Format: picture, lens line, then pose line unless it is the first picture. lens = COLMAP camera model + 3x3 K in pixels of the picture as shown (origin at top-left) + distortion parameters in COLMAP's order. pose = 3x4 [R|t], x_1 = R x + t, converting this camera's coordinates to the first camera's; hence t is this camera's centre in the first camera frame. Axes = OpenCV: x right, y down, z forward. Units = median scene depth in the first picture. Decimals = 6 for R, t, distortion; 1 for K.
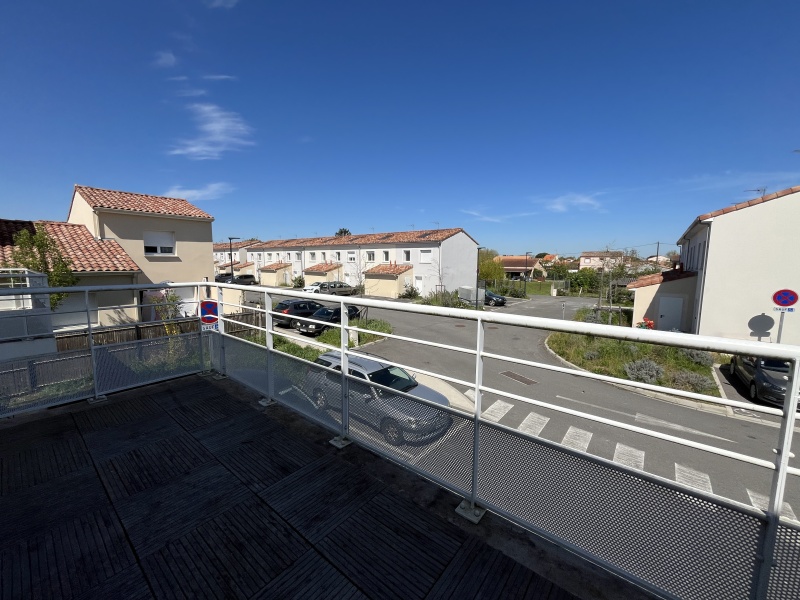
lens RADIAL K [[322.1, 0, 398.9], [0, 322.1, 300.2], [0, 0, 1]] dist [-0.003152, -0.000434]
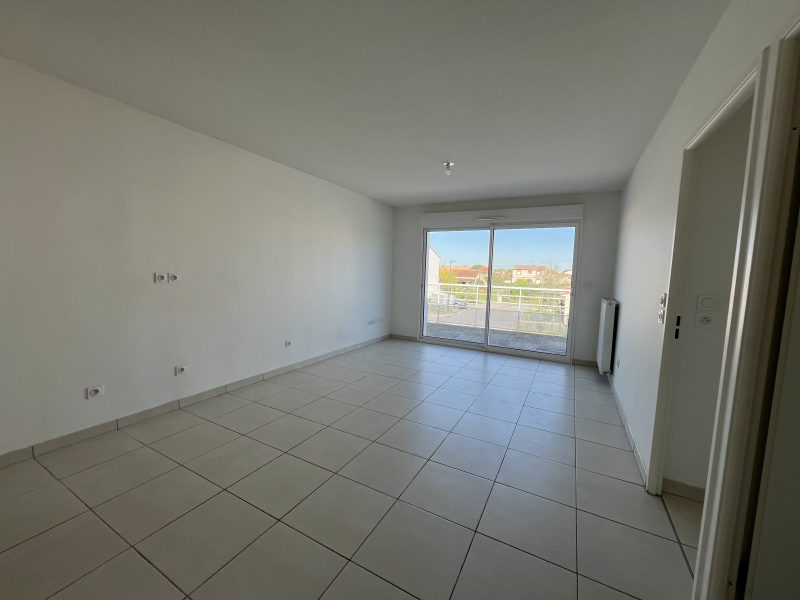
lens RADIAL K [[322.1, 0, 398.3], [0, 322.1, 301.8], [0, 0, 1]] dist [-0.003152, -0.000434]
pose [[0.982412, 0.002674, 0.186708, -0.346003], [0.001378, 0.999766, -0.021568, 0.035515], [-0.186722, 0.021446, 0.982179, -0.354288]]
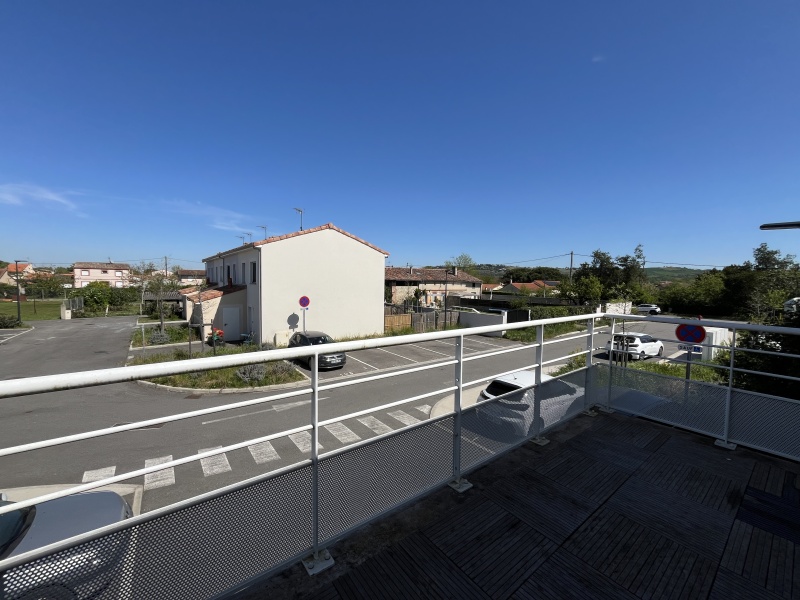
lens RADIAL K [[322.1, 0, 397.5], [0, 322.1, 299.2], [0, 0, 1]] dist [-0.003152, -0.000434]
pose [[0.235120, -0.057572, 0.970260, -0.194229], [0.099180, 0.994455, 0.034974, -0.025583], [-0.966893, 0.088008, 0.239526, 0.160327]]
